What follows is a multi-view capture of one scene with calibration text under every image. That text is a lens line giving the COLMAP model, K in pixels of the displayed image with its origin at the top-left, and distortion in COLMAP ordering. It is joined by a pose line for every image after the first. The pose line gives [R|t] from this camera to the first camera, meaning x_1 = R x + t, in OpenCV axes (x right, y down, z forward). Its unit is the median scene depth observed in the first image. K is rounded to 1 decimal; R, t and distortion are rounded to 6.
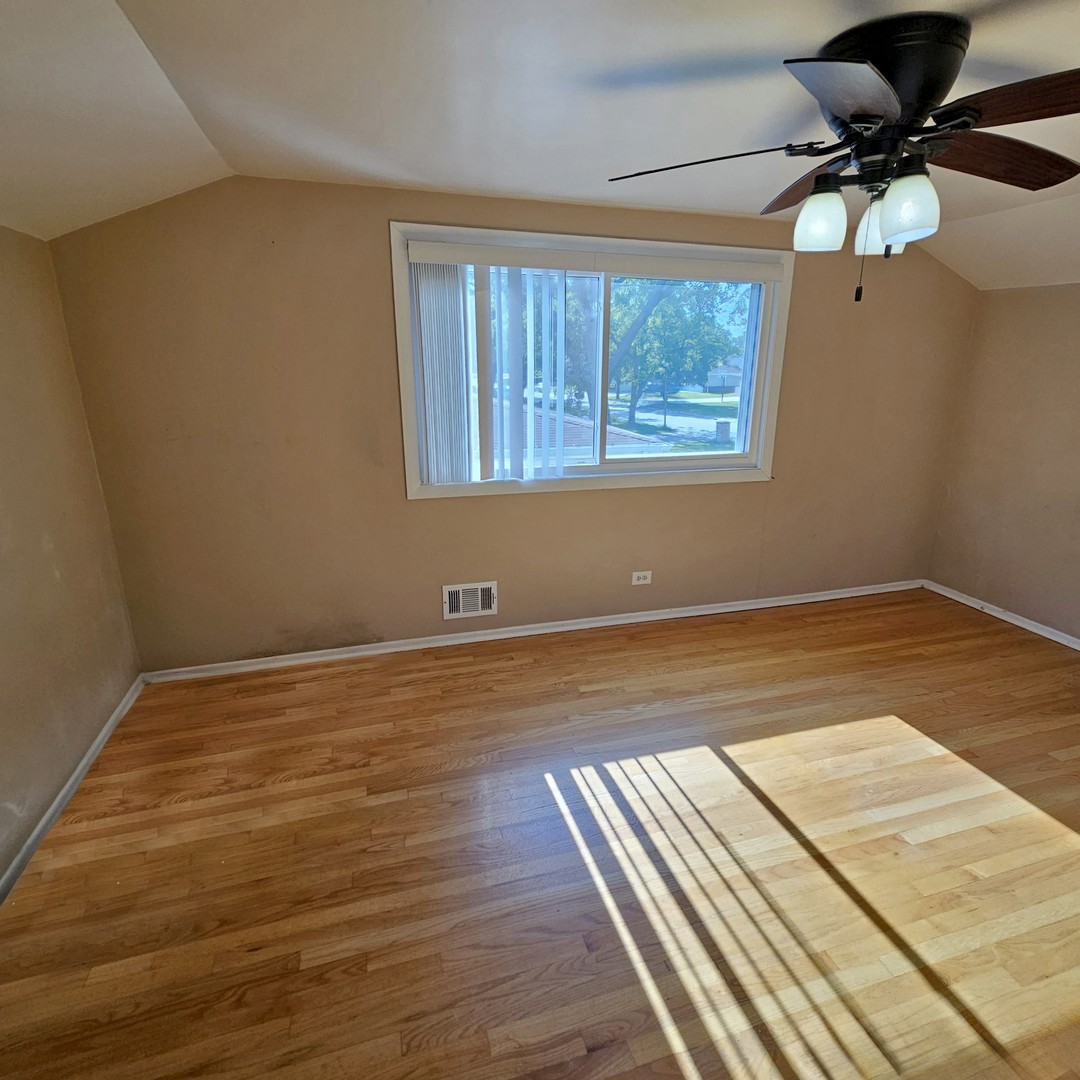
lens RADIAL K [[603.1, 0, 548.4], [0, 603.1, 537.7], [0, 0, 1]] dist [-0.007551, 0.001259]
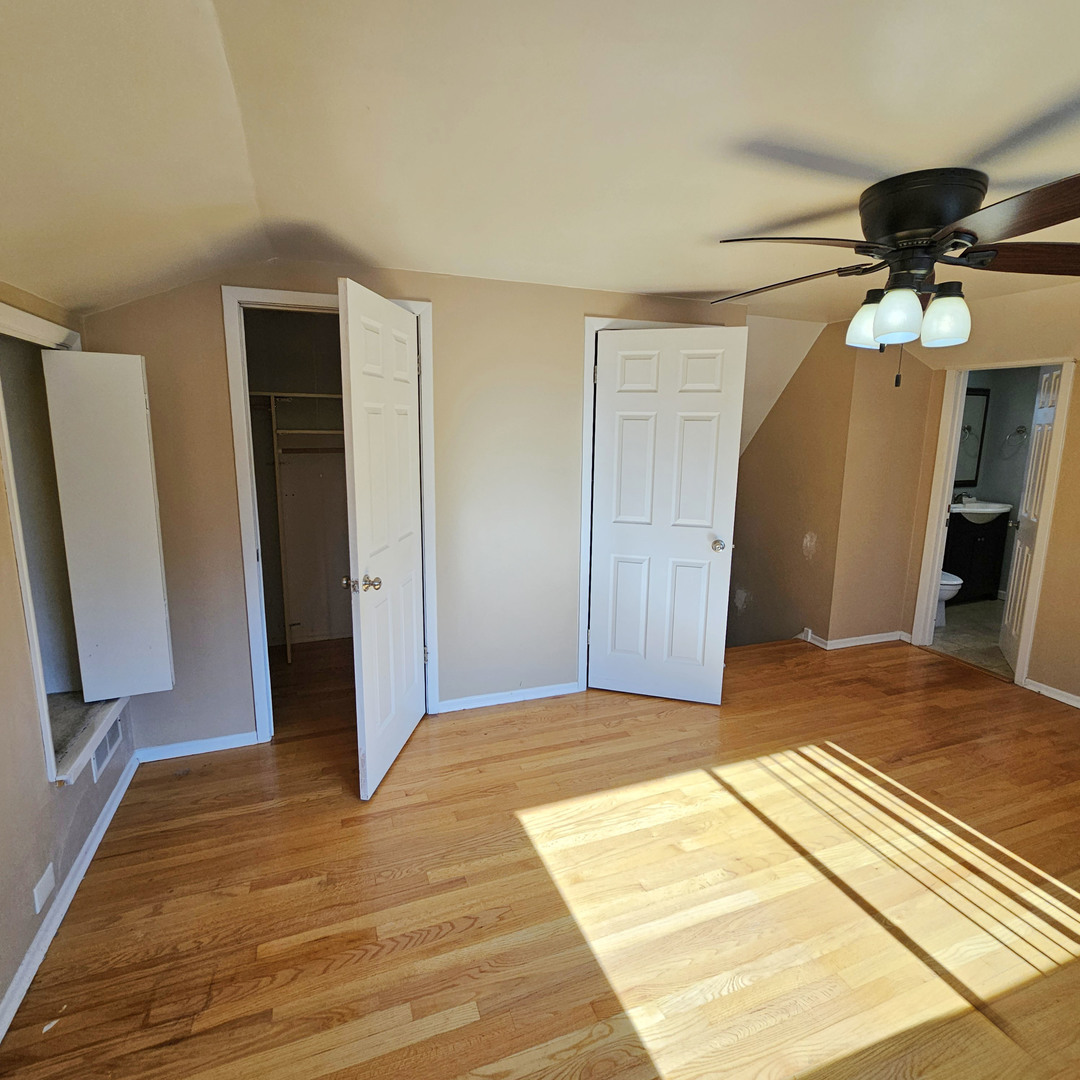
lens RADIAL K [[603.1, 0, 548.4], [0, 603.1, 537.7], [0, 0, 1]] dist [-0.007551, 0.001259]
pose [[-0.996436, 0.008386, -0.083932, 1.045433], [-0.030061, 0.894407, 0.446243, -0.515128], [0.078812, 0.447176, -0.890967, 1.745168]]
